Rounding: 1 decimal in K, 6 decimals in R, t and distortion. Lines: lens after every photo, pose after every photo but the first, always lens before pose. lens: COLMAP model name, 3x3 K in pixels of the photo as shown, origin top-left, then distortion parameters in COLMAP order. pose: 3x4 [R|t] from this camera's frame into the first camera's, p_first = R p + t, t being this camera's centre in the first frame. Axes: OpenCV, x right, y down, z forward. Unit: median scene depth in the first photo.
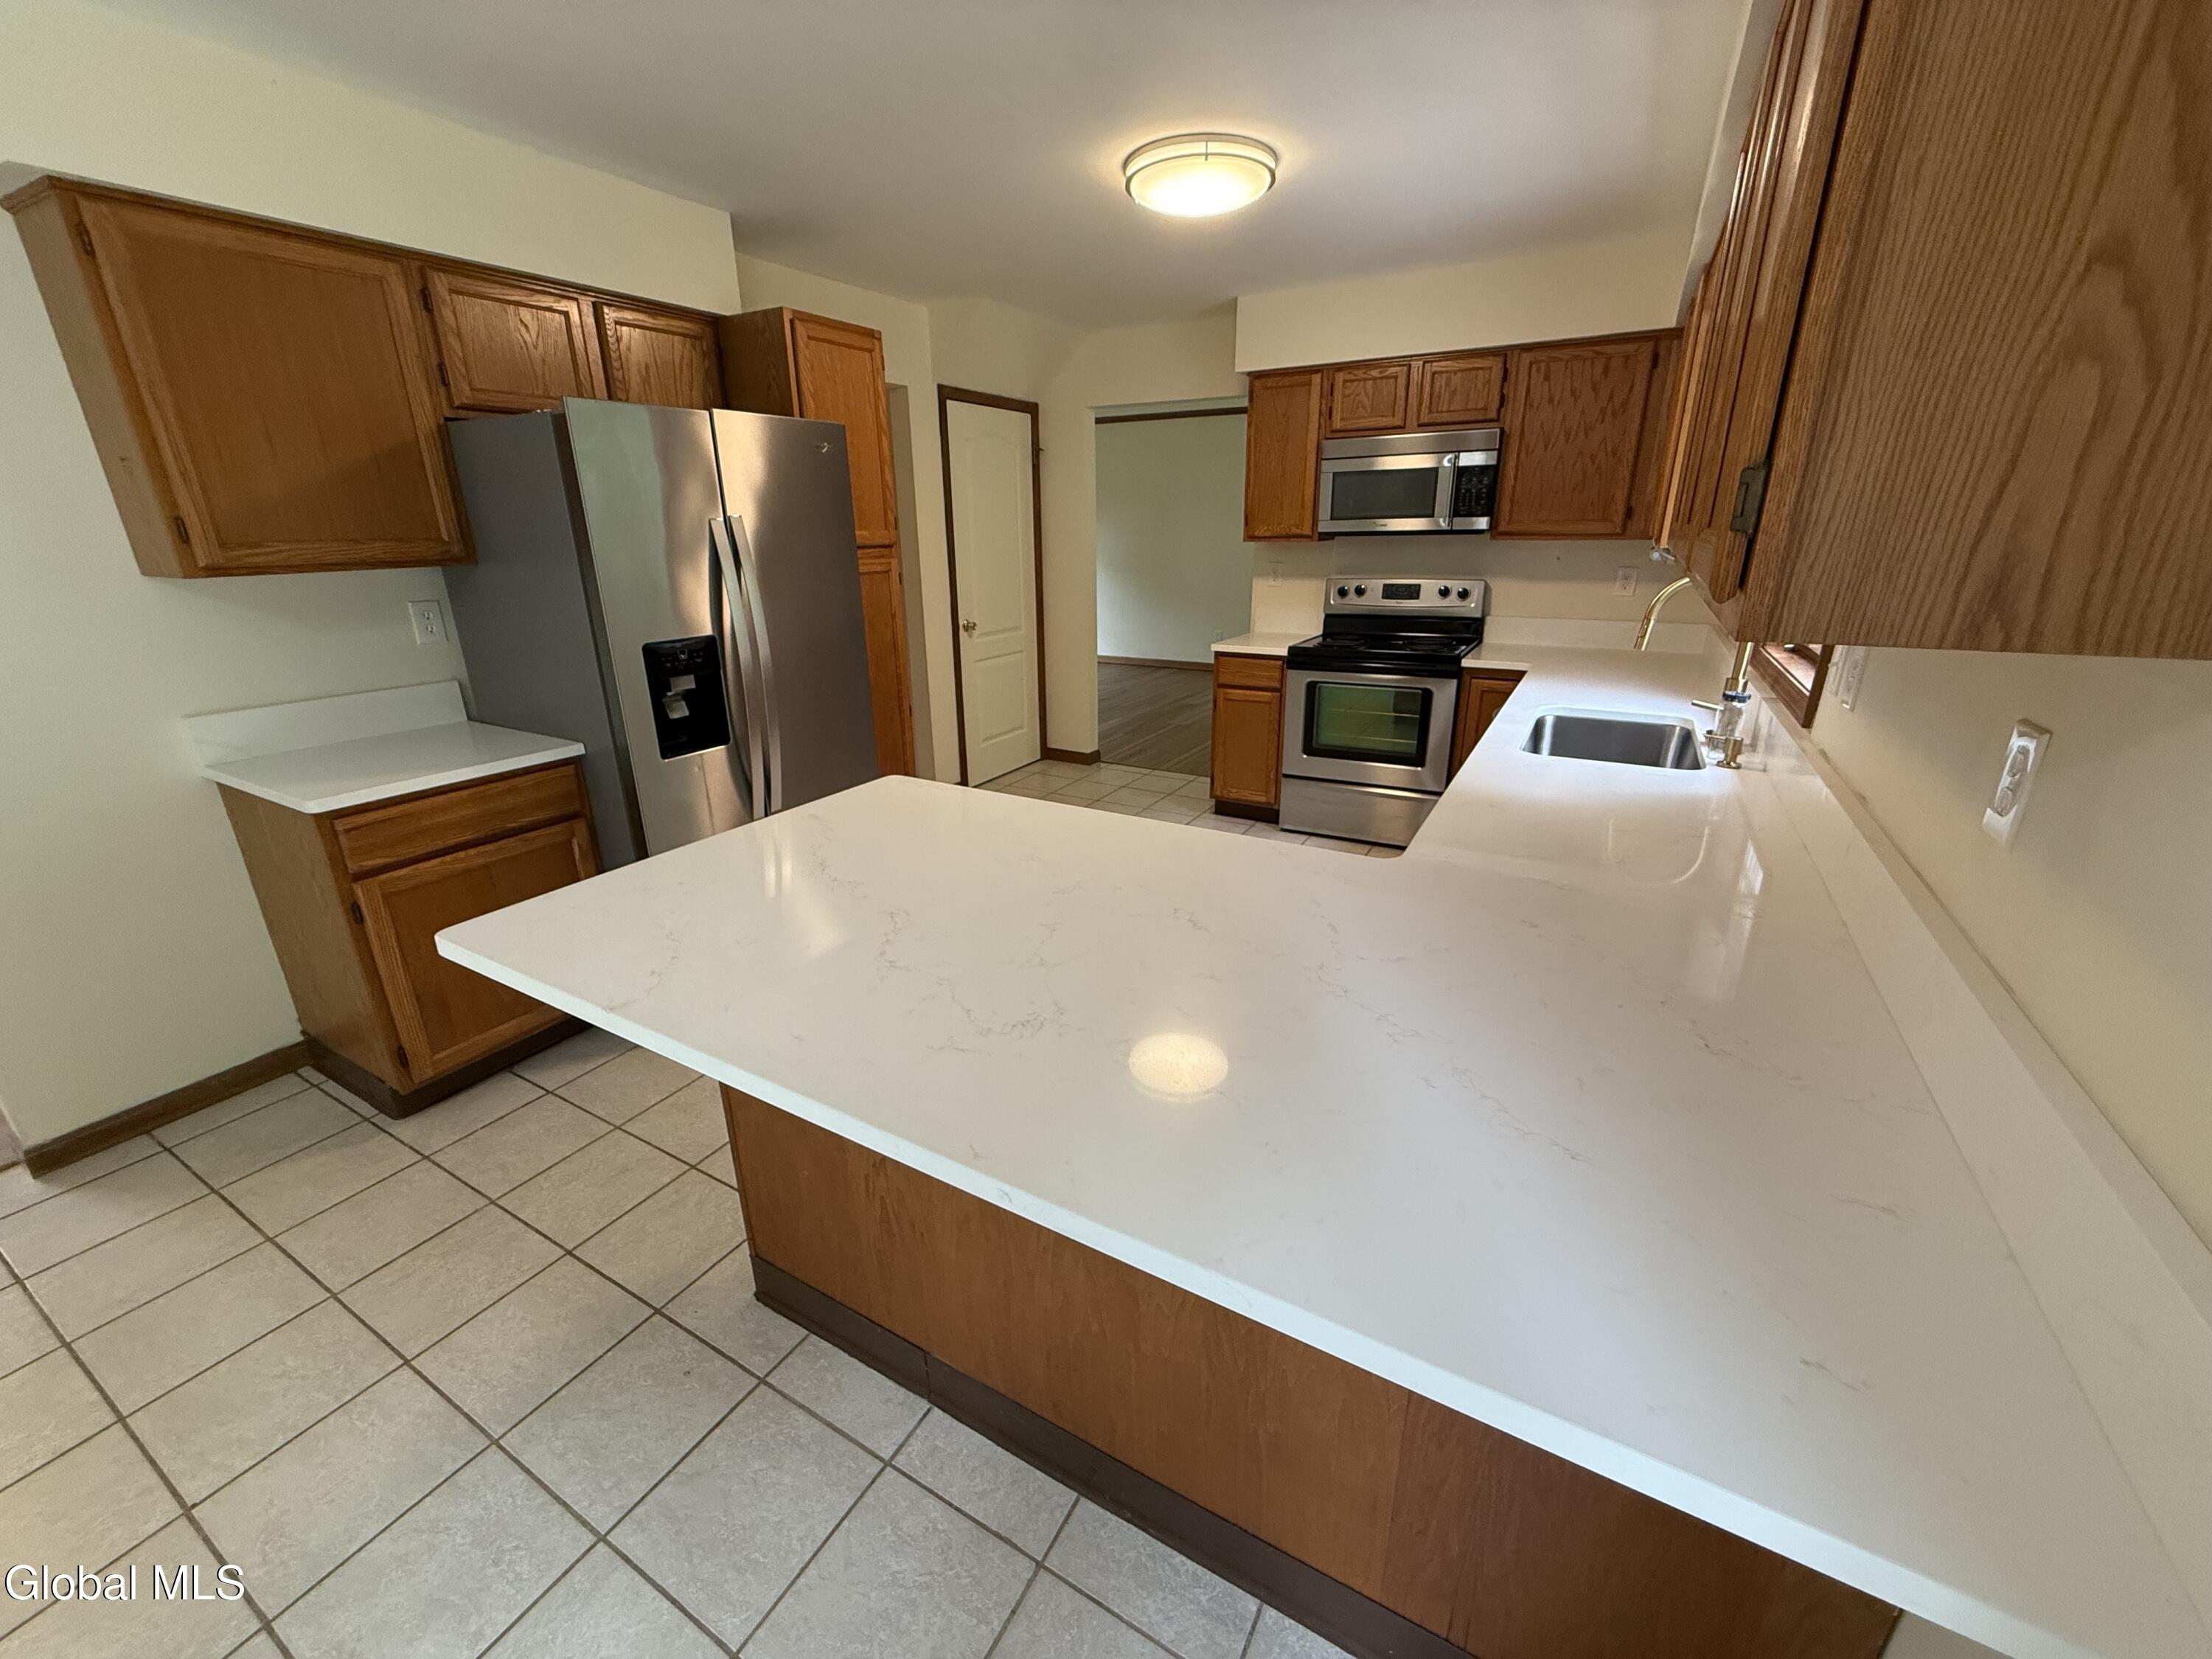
lens RADIAL K [[877.9, 0, 1098.7], [0, 877.9, 829.3], [0, 0, 1]] dist [-0.001722, 0.000358]
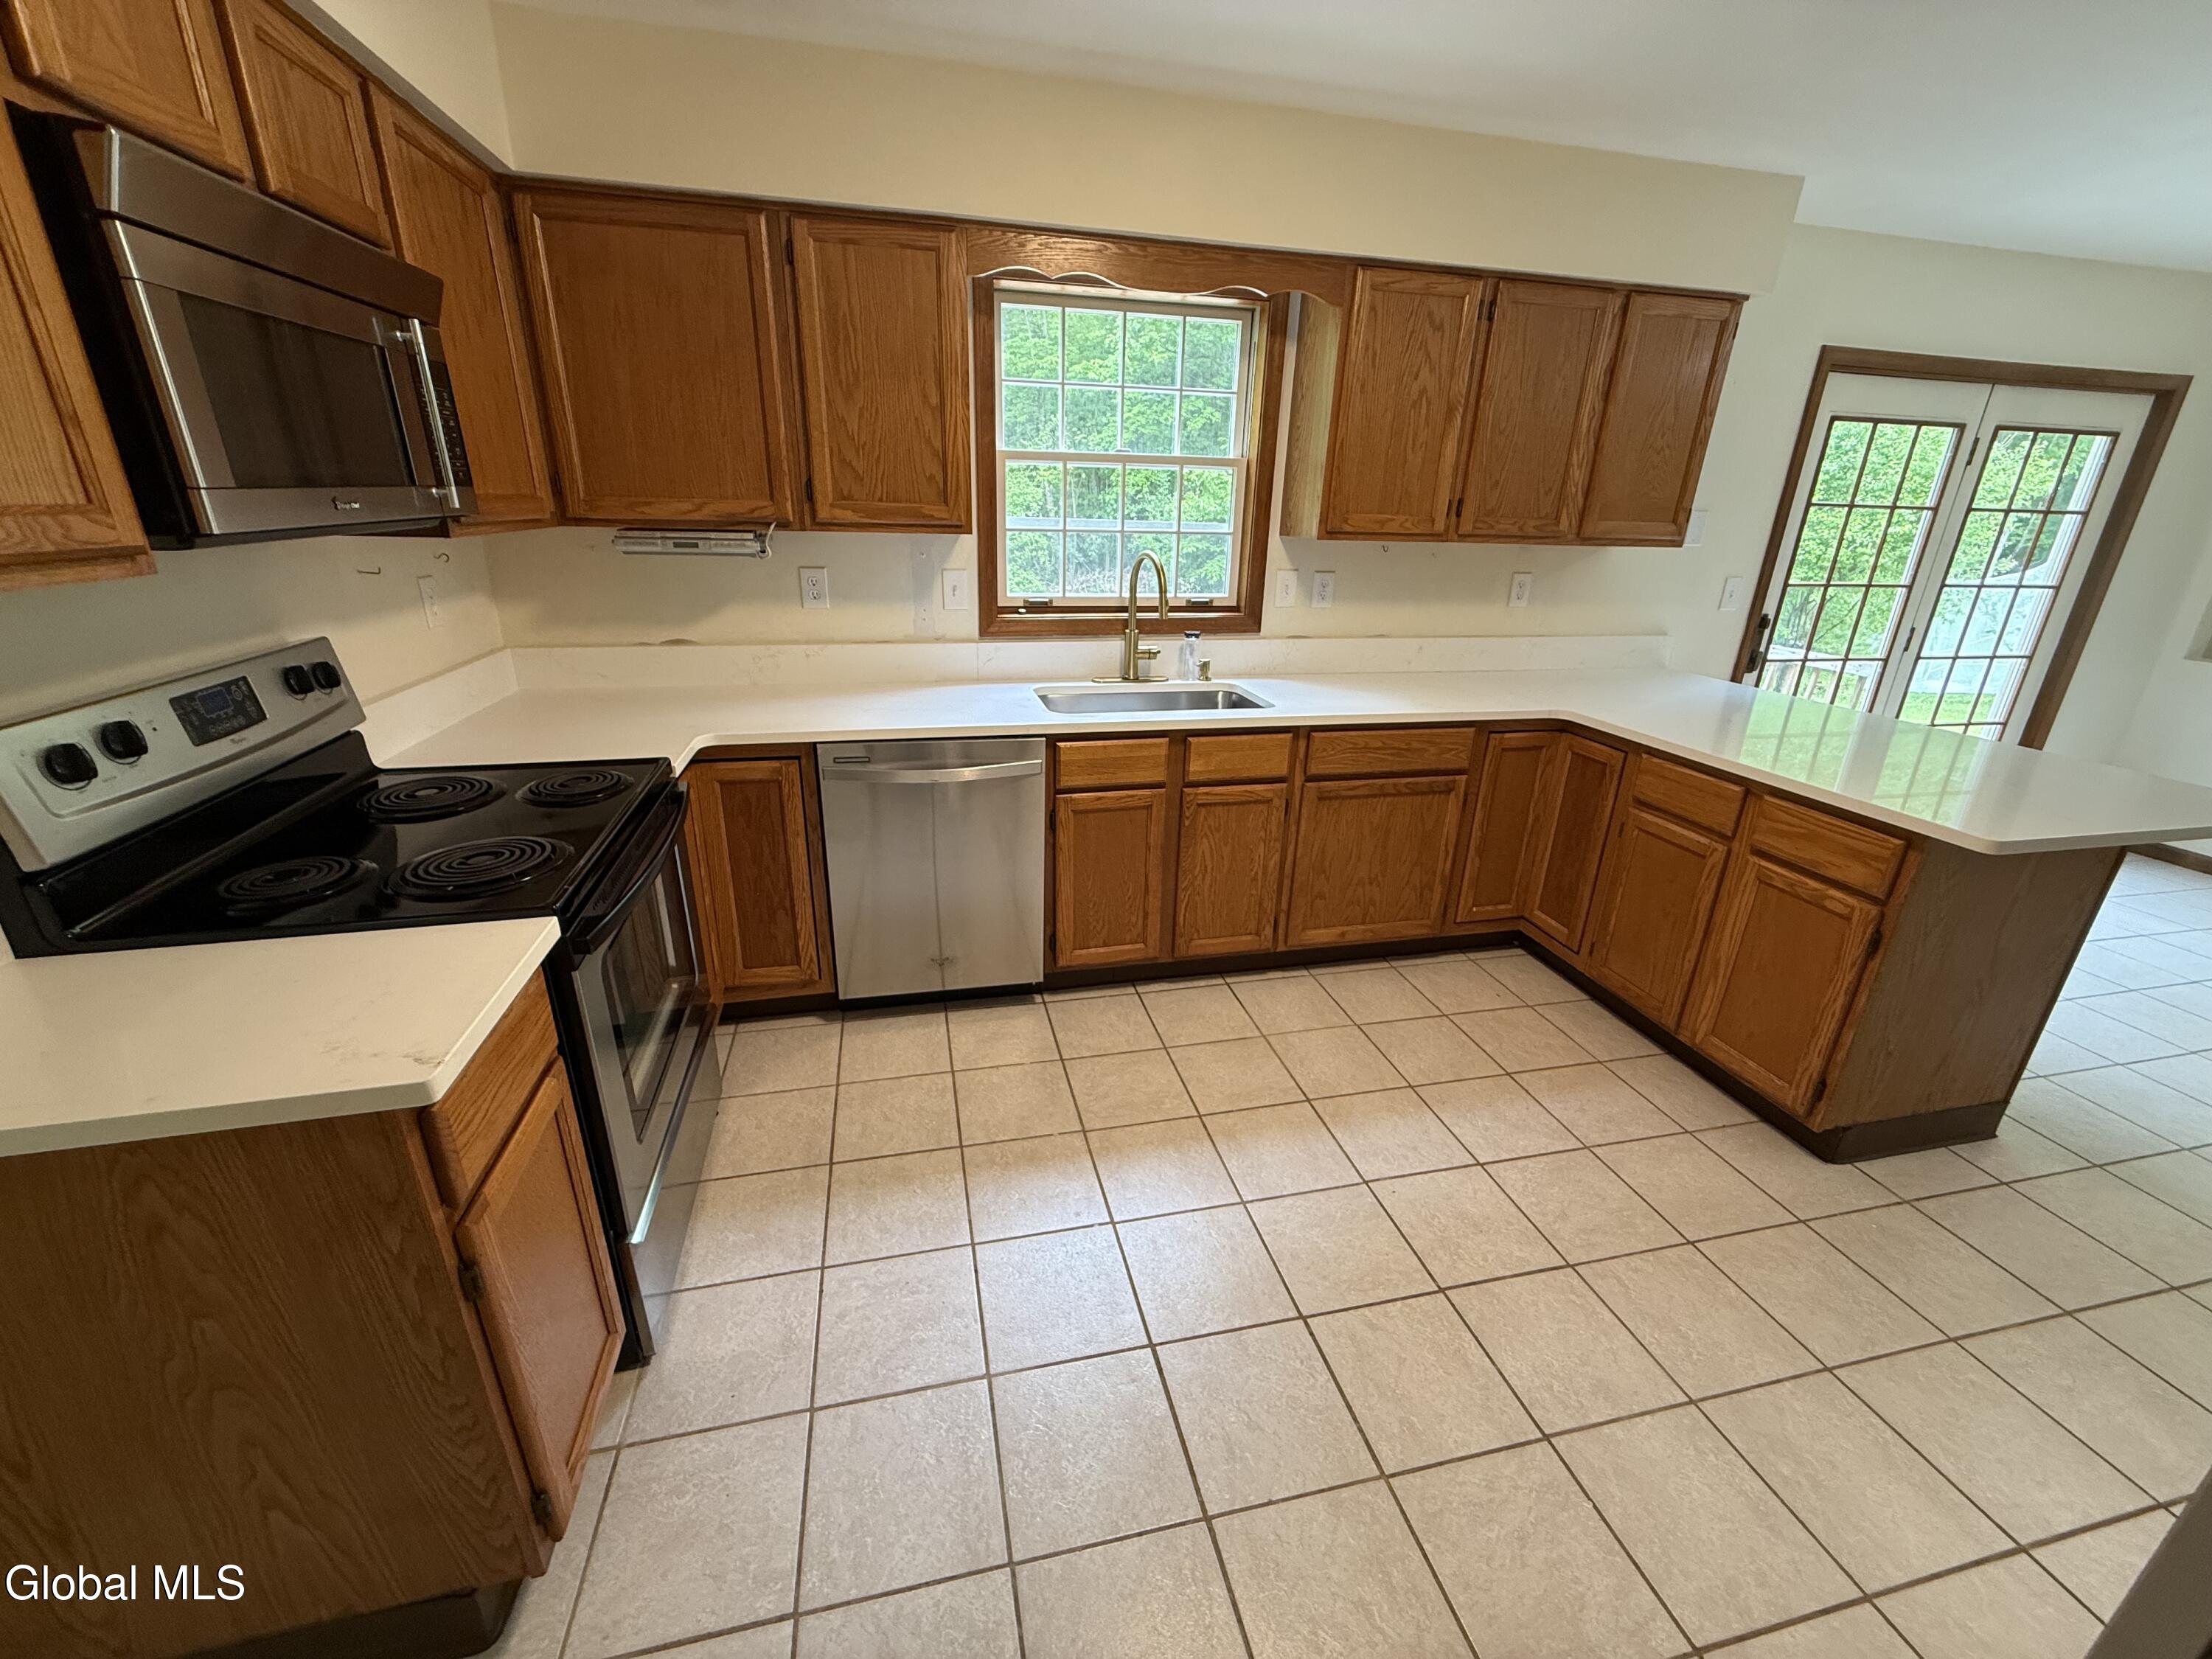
lens RADIAL K [[877.9, 0, 1100.5], [0, 877.9, 826.7], [0, 0, 1]] dist [-0.001722, 0.000358]
pose [[-0.678088, -0.262769, 0.686403, -0.122097], [0.225833, 0.814238, 0.534804, -0.358719], [-0.699425, 0.517657, -0.492783, 1.019869]]
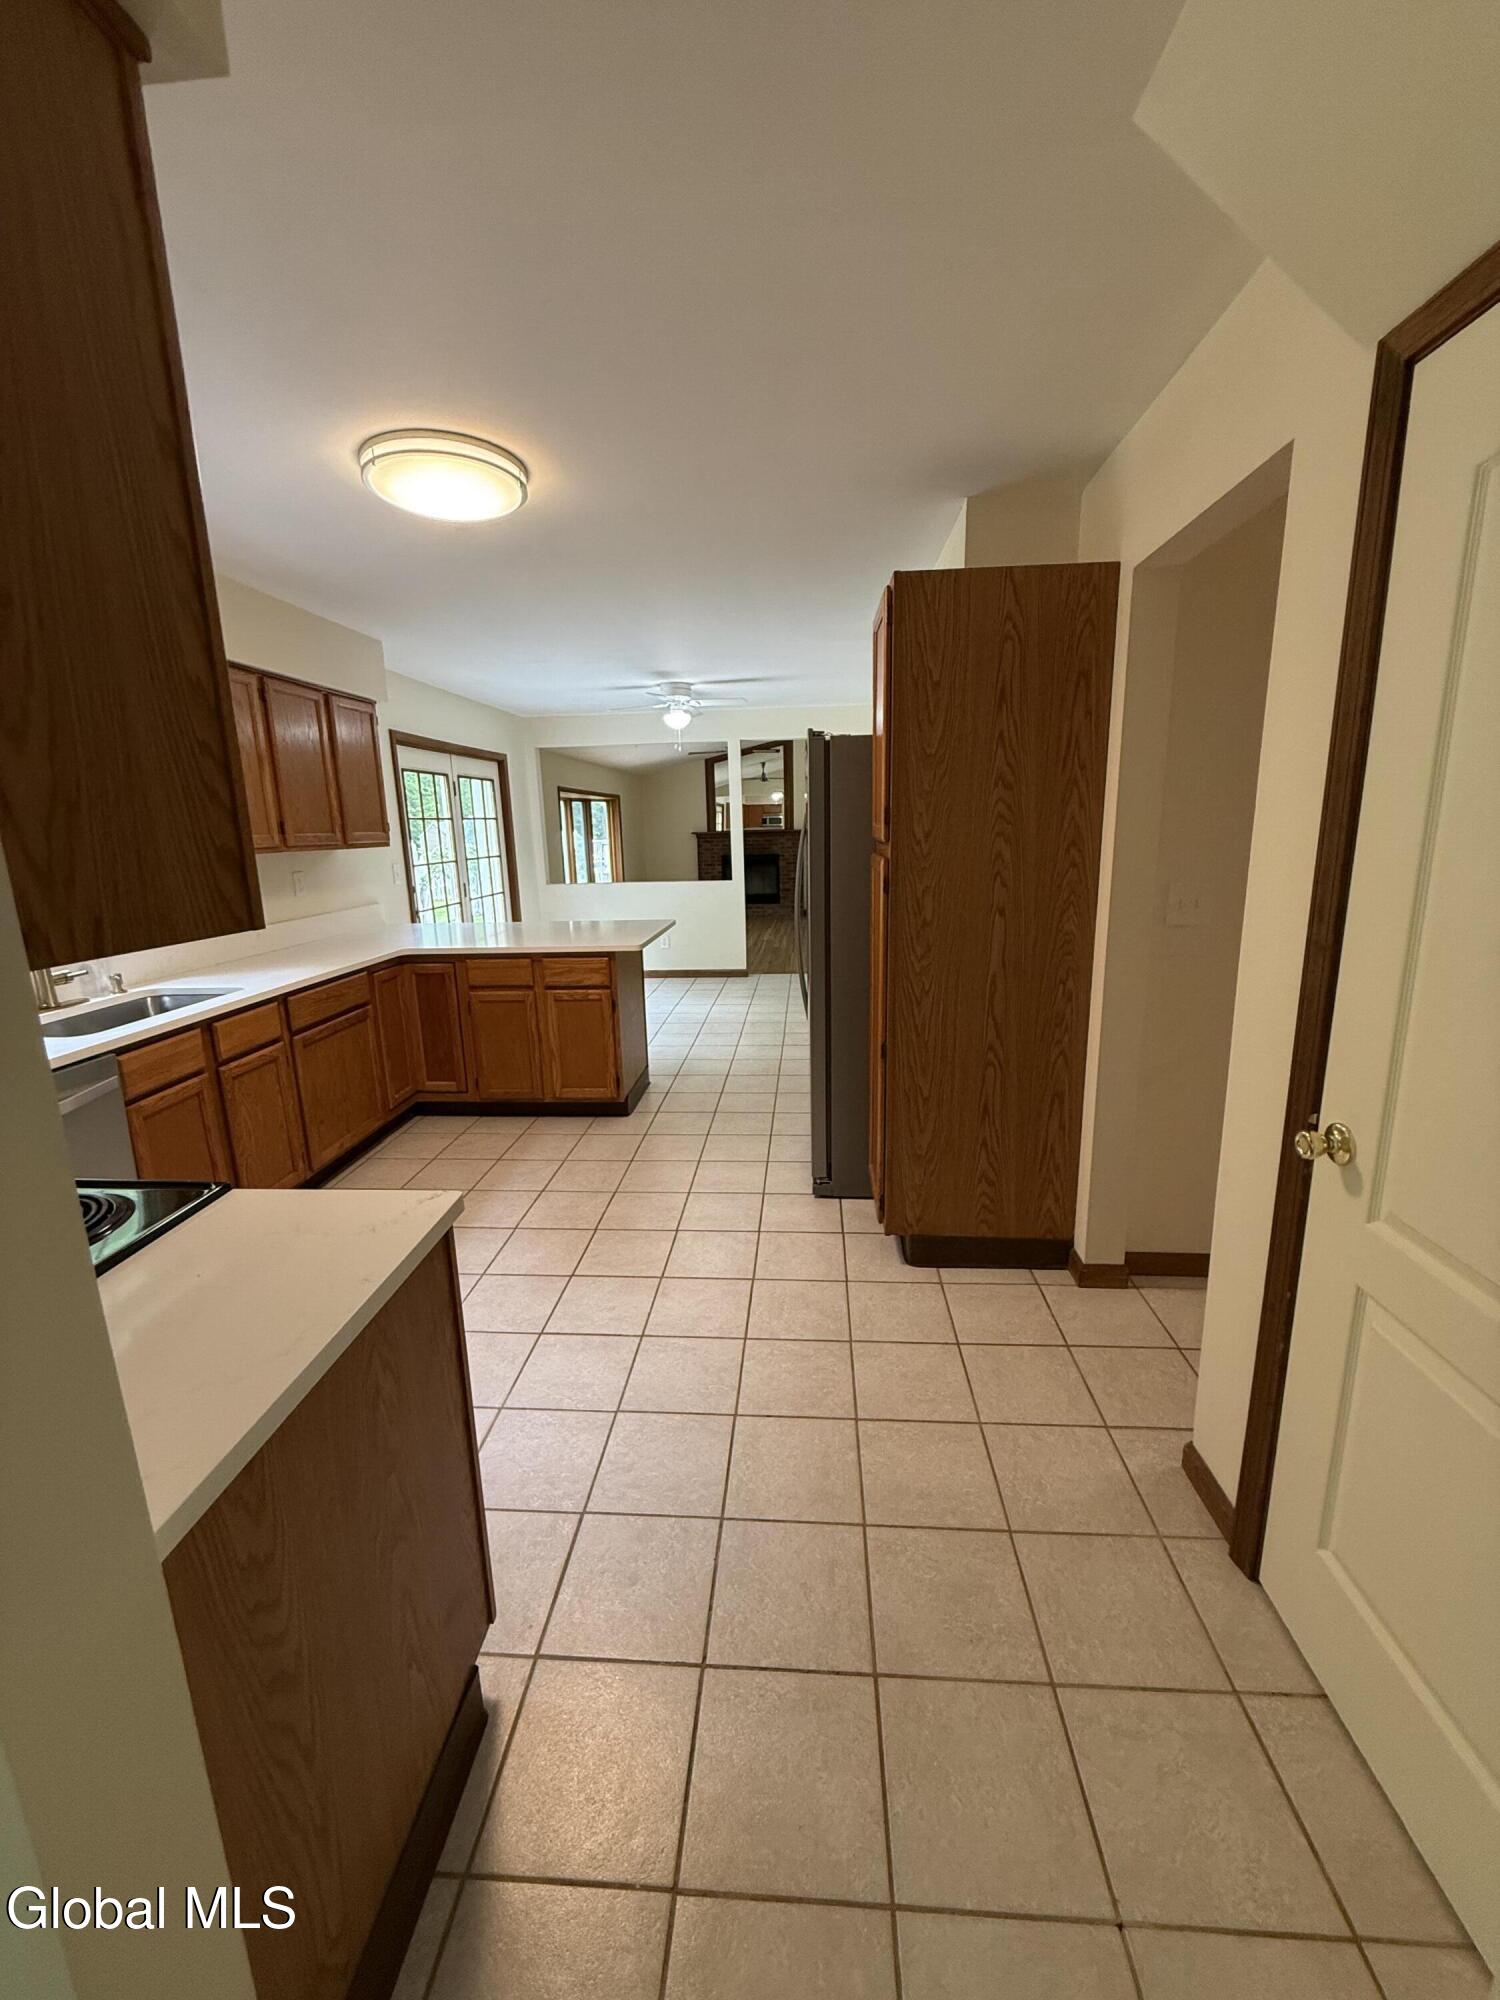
lens RADIAL K [[793.8, 0, 758.7], [0, 793.8, 992.2], [0, 0, 1]] dist [-0.001722, 0.000358]
pose [[-0.897390, 0.121512, -0.424176, 0.152759], [-0.117023, 0.861364, 0.494326, -0.463155], [0.425436, 0.493242, -0.758760, 1.315600]]
